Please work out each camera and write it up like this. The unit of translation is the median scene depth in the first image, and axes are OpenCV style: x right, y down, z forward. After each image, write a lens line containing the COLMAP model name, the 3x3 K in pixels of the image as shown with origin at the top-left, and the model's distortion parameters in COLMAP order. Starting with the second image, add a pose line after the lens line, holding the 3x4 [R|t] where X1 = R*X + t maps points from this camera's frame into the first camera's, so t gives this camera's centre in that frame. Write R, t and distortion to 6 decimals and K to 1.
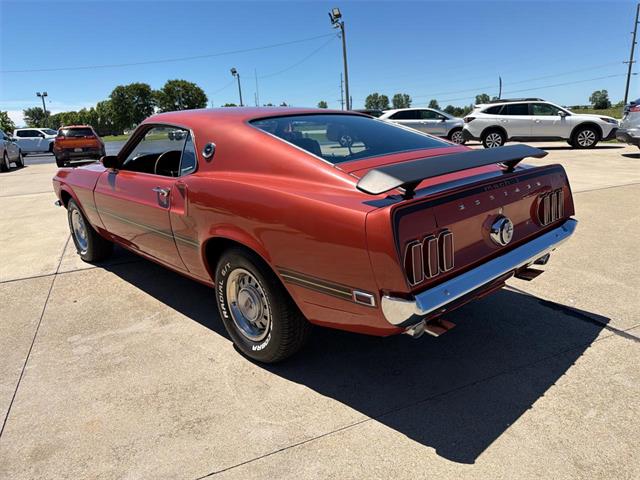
lens RADIAL K [[457.2, 0, 322.4], [0, 457.2, 241.0], [0, 0, 1]] dist [0.002535, -0.011347]
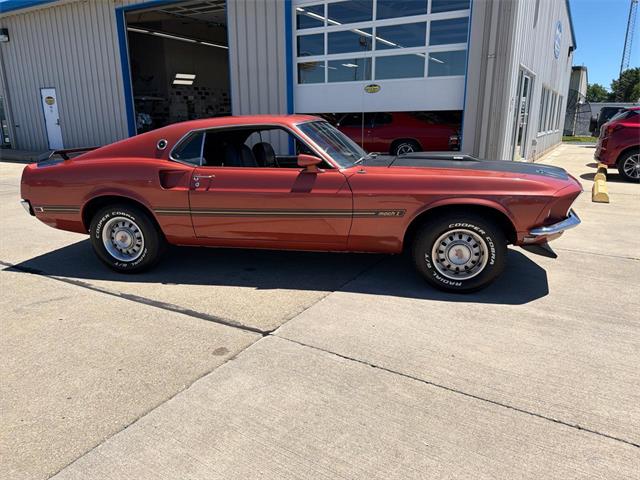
lens RADIAL K [[451.8, 0, 319.9], [0, 451.8, 237.6], [0, 0, 1]] dist [0.046124, -0.044226]
pose [[-0.819428, 0.185457, -0.542350, 0.103605], [-0.106713, 0.880304, 0.462252, -0.134227], [0.563161, 0.436658, -0.701555, 0.478266]]
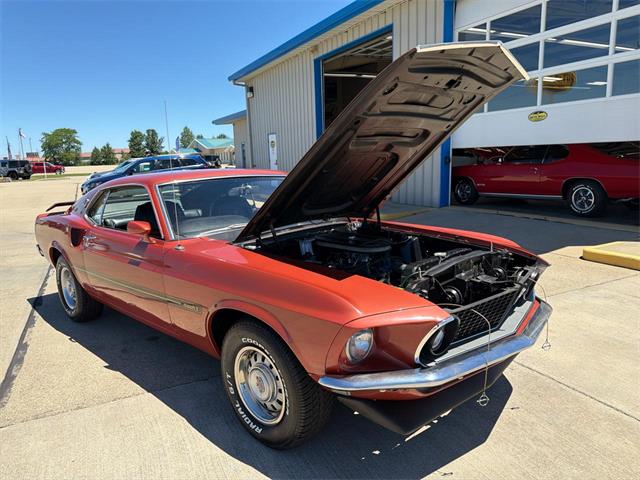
lens RADIAL K [[455.3, 0, 320.3], [0, 455.3, 240.7], [0, 0, 1]] dist [0.015706, -0.022560]
pose [[-0.996644, 0.078819, -0.022097, -0.093459], [0.062103, 0.903917, 0.423175, -0.134761], [0.053328, 0.420382, -0.905779, 0.479019]]
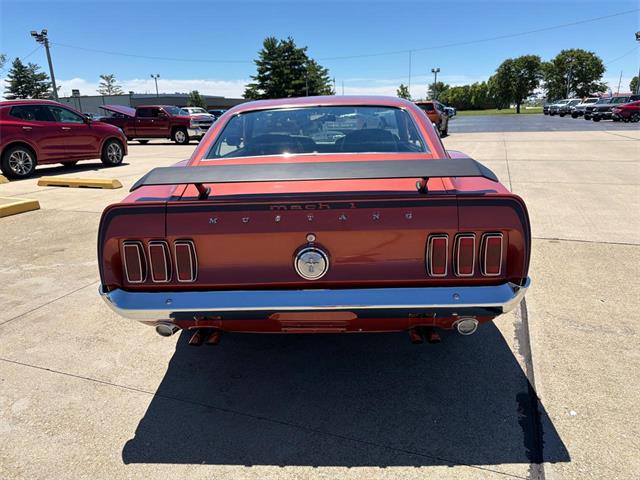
lens RADIAL K [[457.9, 0, 321.4], [0, 457.9, 240.5], [0, 0, 1]] dist [0.000624, -0.010768]
pose [[0.704359, 0.217423, -0.675726, 0.136788], [-0.181519, 0.975455, 0.124654, -0.023952], [0.686243, 0.034856, 0.726537, 0.059097]]
